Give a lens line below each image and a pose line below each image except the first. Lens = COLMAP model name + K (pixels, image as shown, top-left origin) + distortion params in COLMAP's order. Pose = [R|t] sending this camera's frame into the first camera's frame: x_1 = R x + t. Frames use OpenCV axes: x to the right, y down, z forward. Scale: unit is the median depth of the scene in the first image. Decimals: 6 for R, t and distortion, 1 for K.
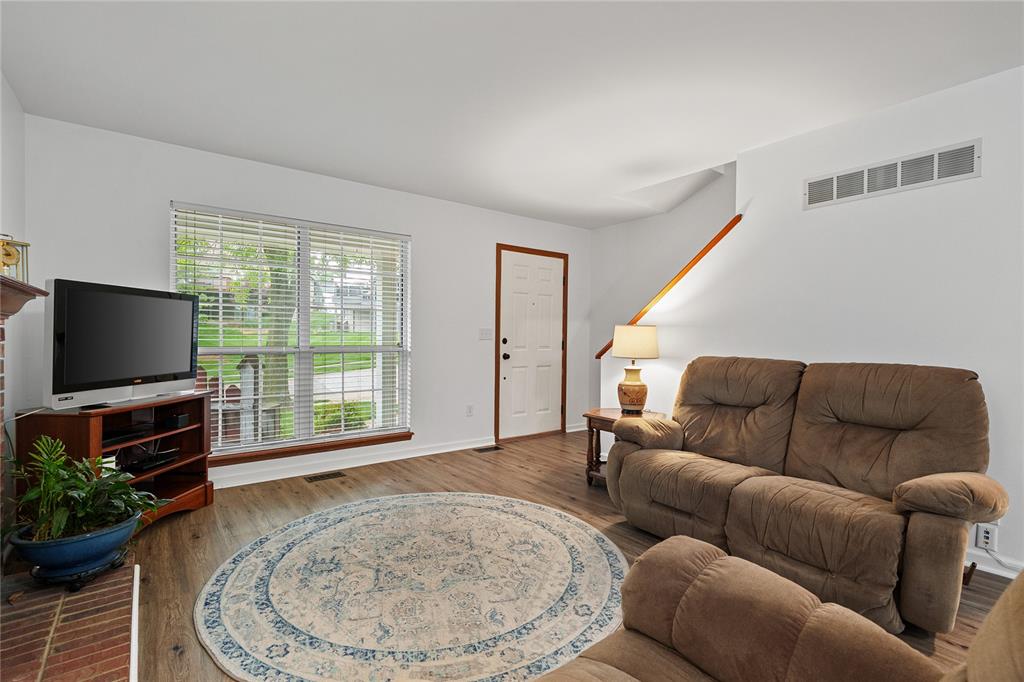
lens RADIAL K [[475.8, 0, 512.4], [0, 475.8, 339.6], [0, 0, 1]] dist [-0.001054, -0.000014]
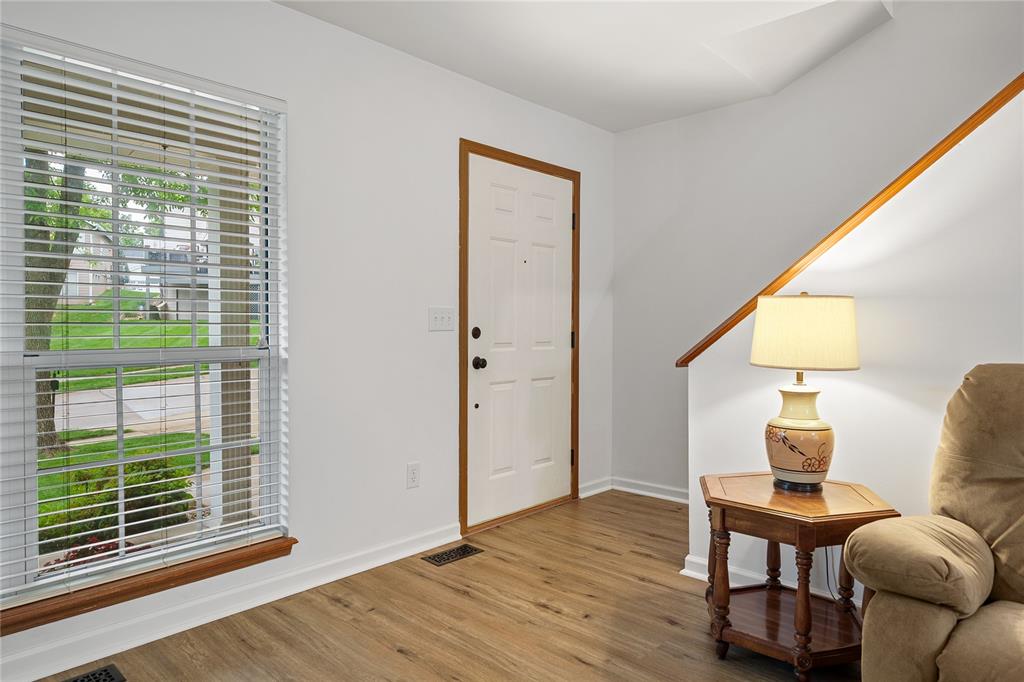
lens RADIAL K [[612.7, 0, 501.9], [0, 612.7, 324.7], [0, 0, 1]] dist [0.006668, 0.000609]
pose [[0.987216, -0.009473, 0.159107, -0.122871], [0.010386, 0.999934, -0.004910, -0.002976], [-0.159050, 0.006500, 0.987249, 0.455790]]
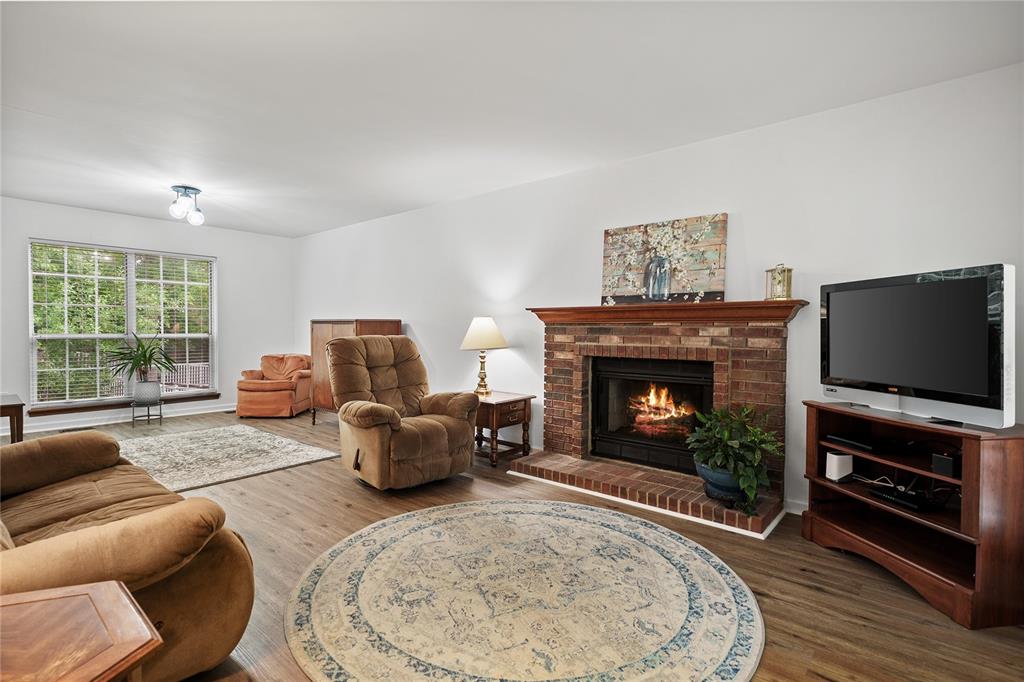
lens RADIAL K [[493.3, 0, 512.8], [0, 493.3, 337.7], [0, 0, 1]] dist [-0.000818, -0.000084]
pose [[-0.979505, -0.011190, -0.201111, 0.024295], [-0.015307, 0.999704, 0.018928, -0.007753], [0.200839, 0.021618, -0.979386, 1.355056]]
